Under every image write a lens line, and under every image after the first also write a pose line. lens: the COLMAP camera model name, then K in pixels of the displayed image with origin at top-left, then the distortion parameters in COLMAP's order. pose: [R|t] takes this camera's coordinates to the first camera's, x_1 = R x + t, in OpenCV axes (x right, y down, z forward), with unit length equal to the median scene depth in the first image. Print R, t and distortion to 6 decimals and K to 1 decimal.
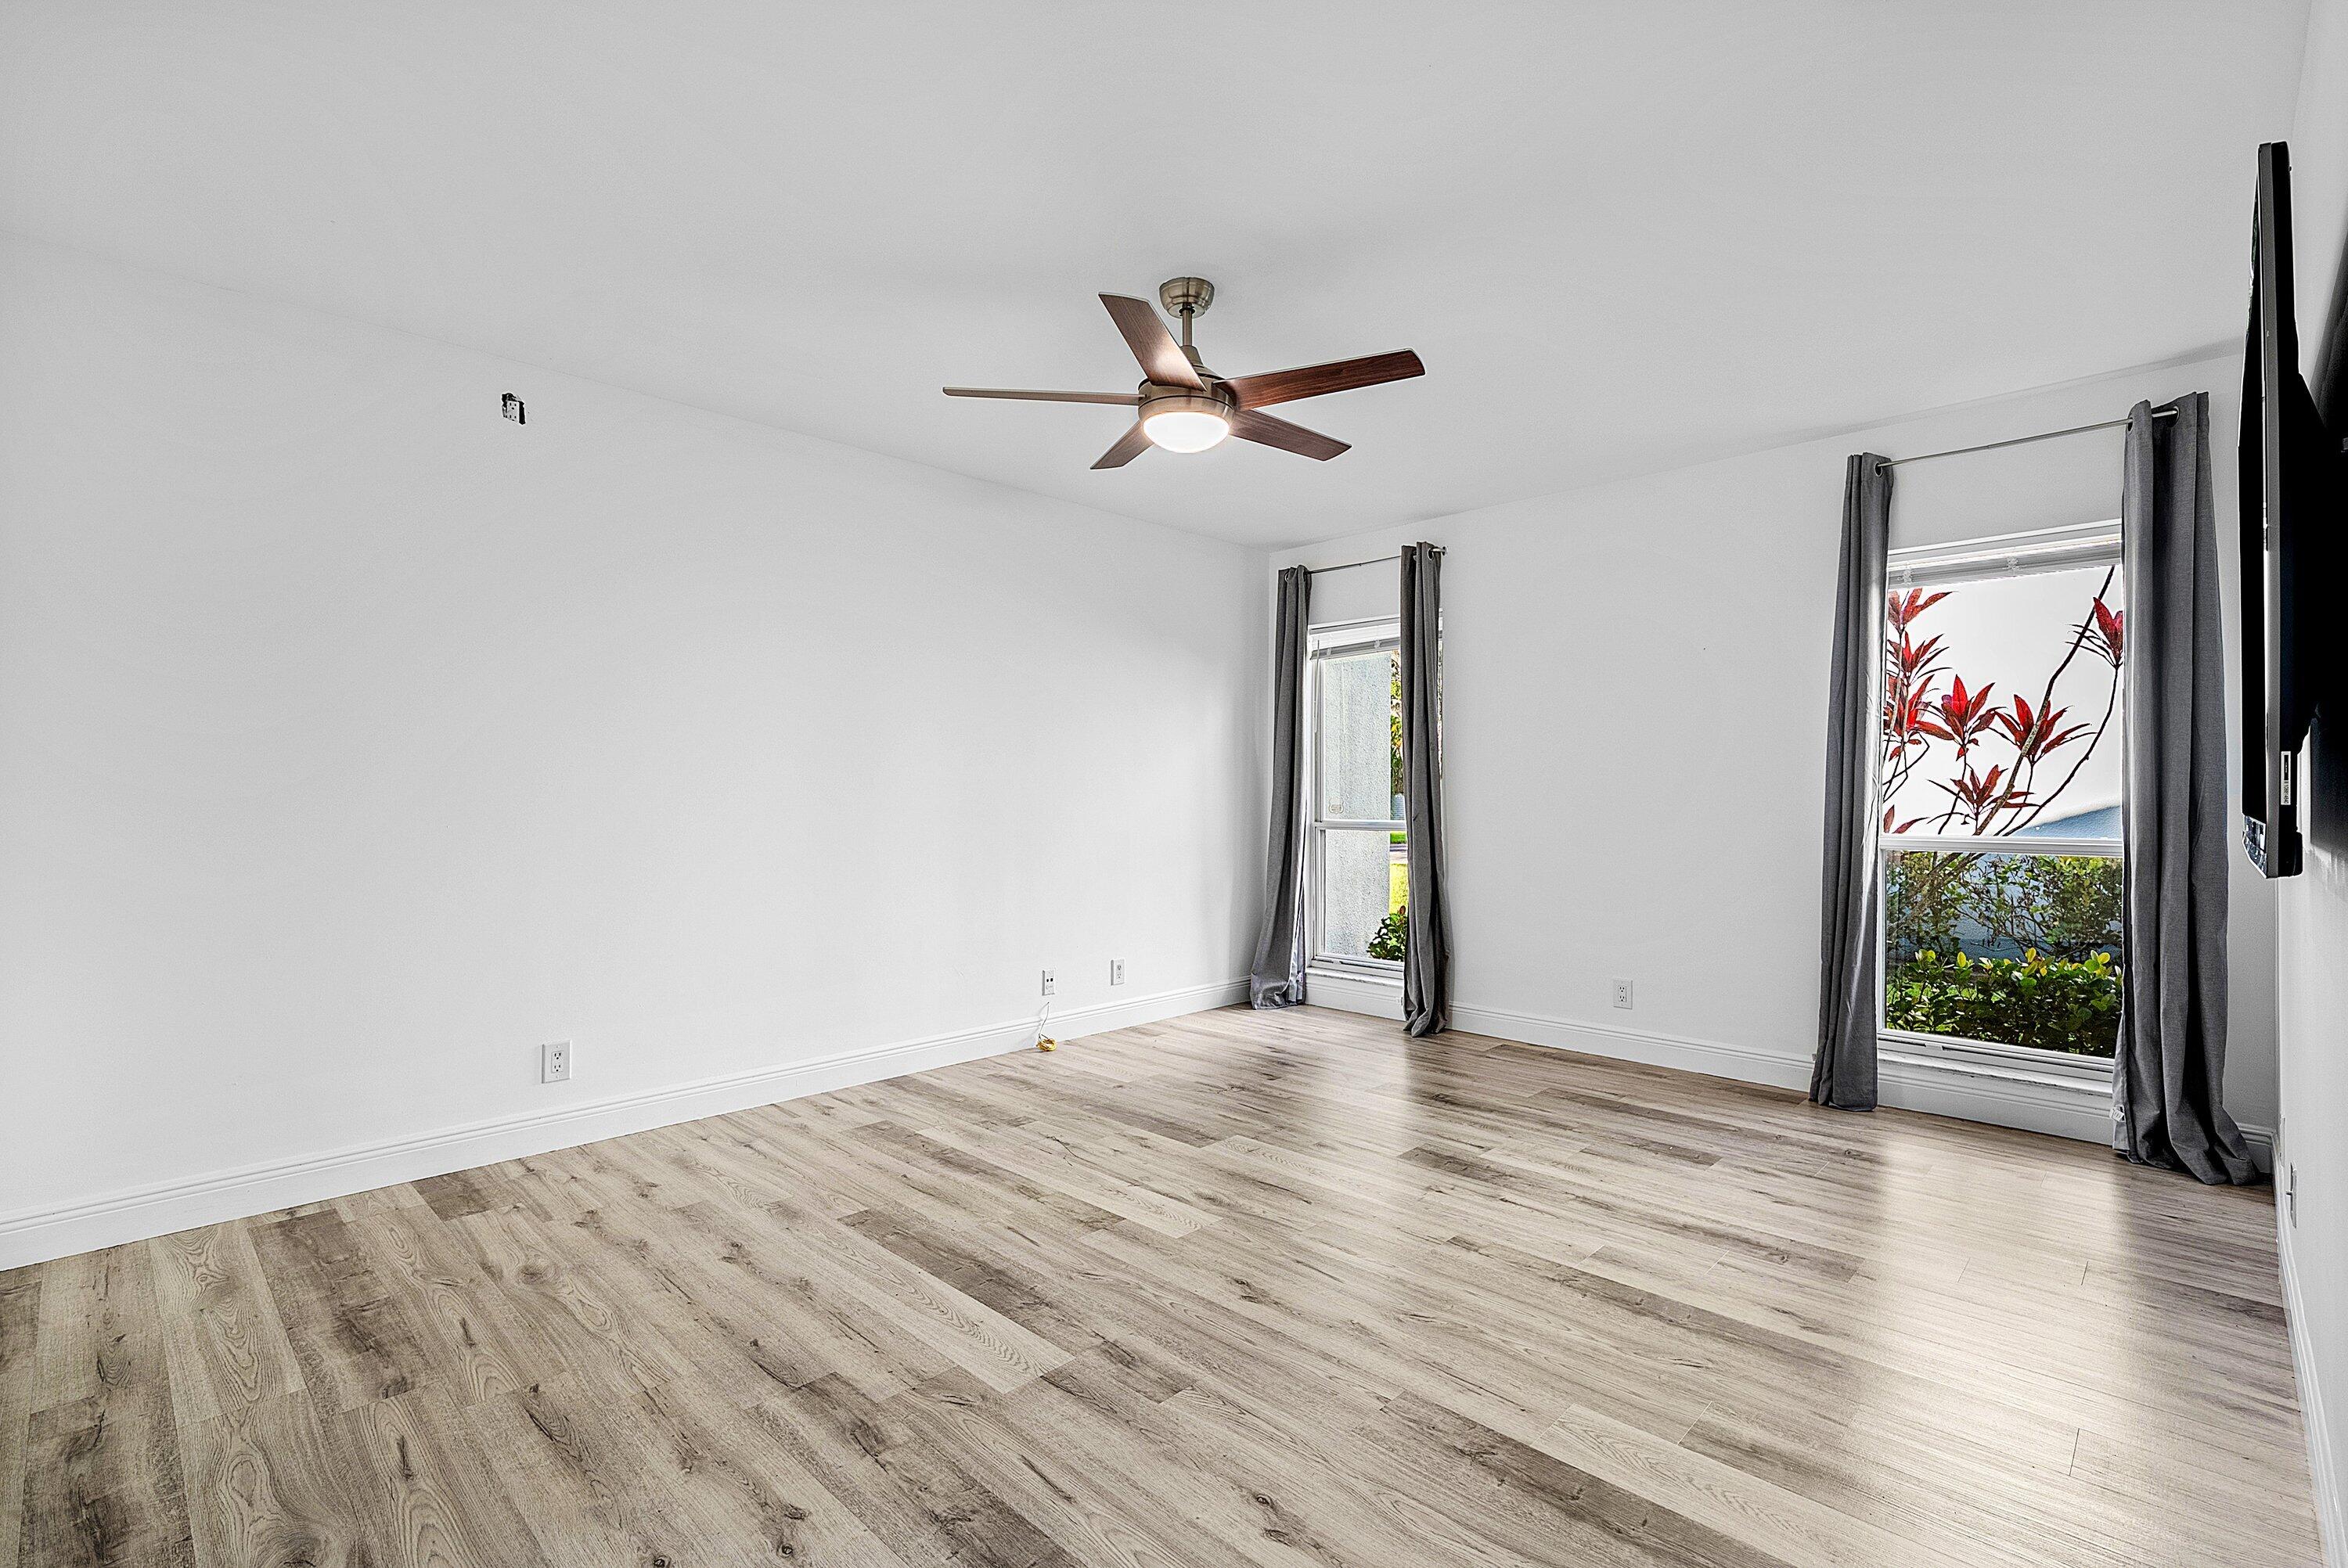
lens RADIAL K [[1023.8, 0, 1174.0], [0, 1023.8, 784.0], [0, 0, 1]] dist [-0.002871, -0.000282]
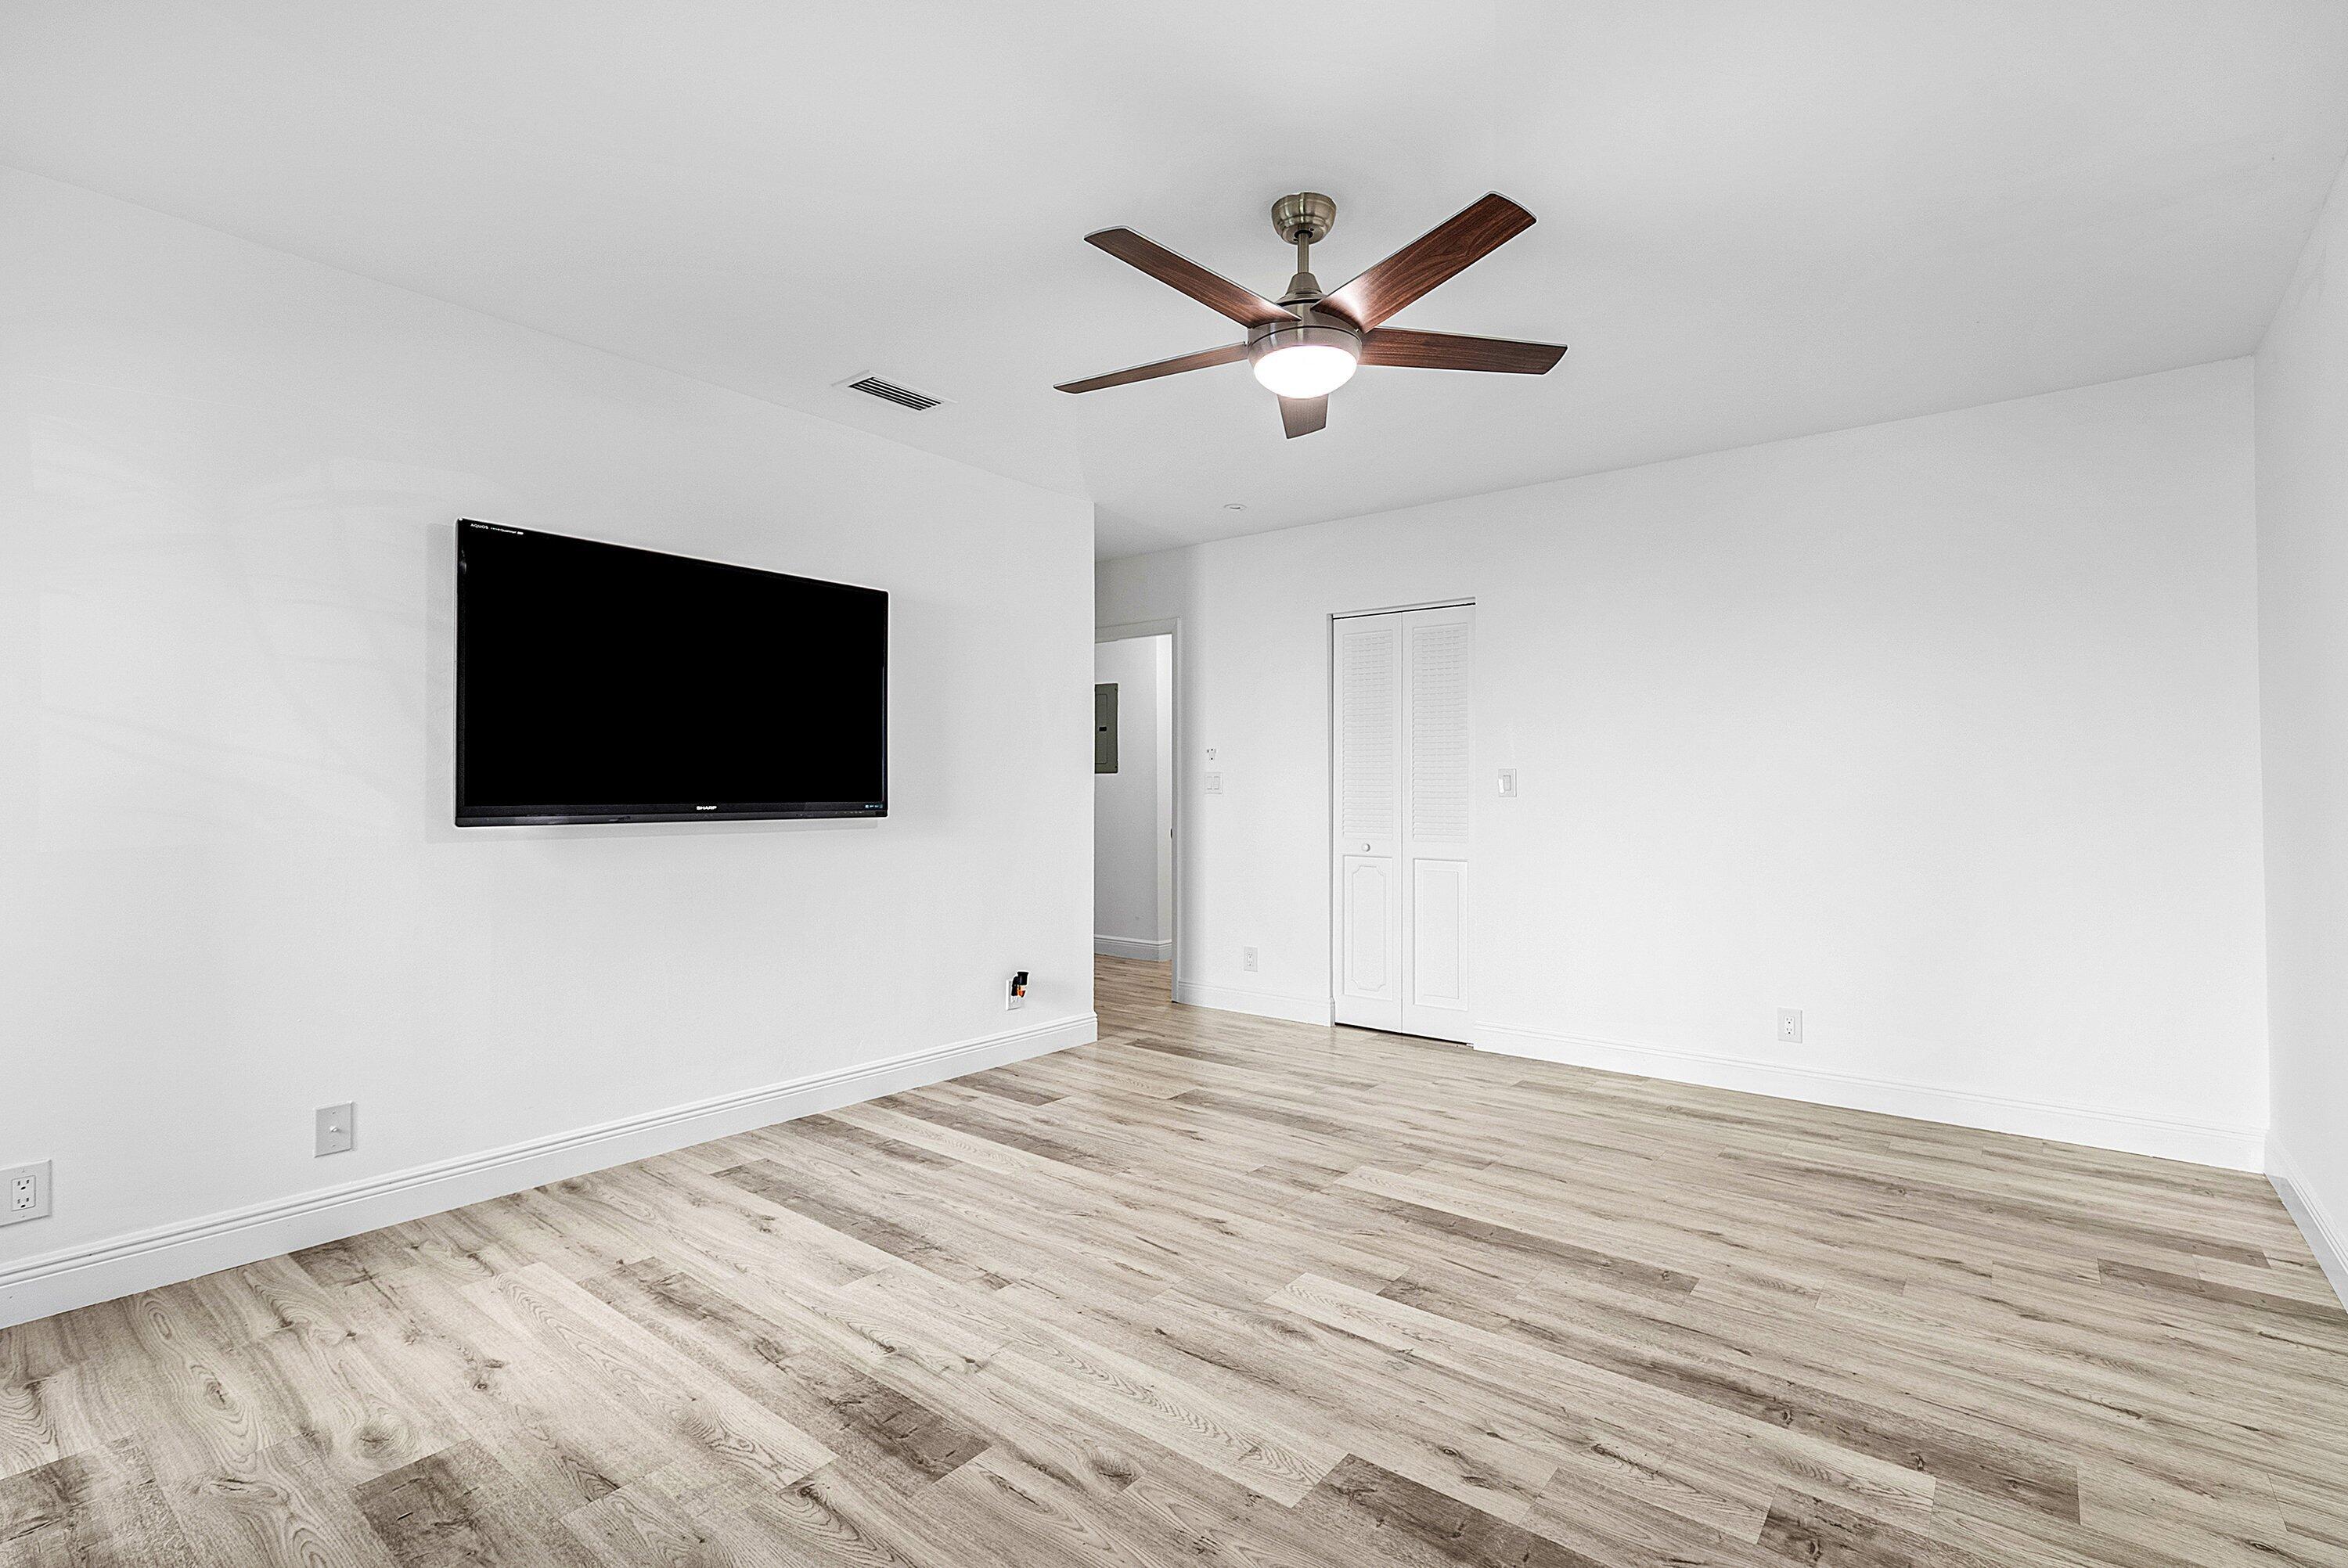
lens RADIAL K [[1023.8, 0, 1174.0], [0, 1023.8, 784.0], [0, 0, 1]] dist [-0.002871, -0.000282]
pose [[-0.995107, -0.003719, -0.098733, 0.210258], [-0.002312, 0.999894, -0.014362, 0.016919], [0.098776, -0.014063, -0.995010, 1.881322]]
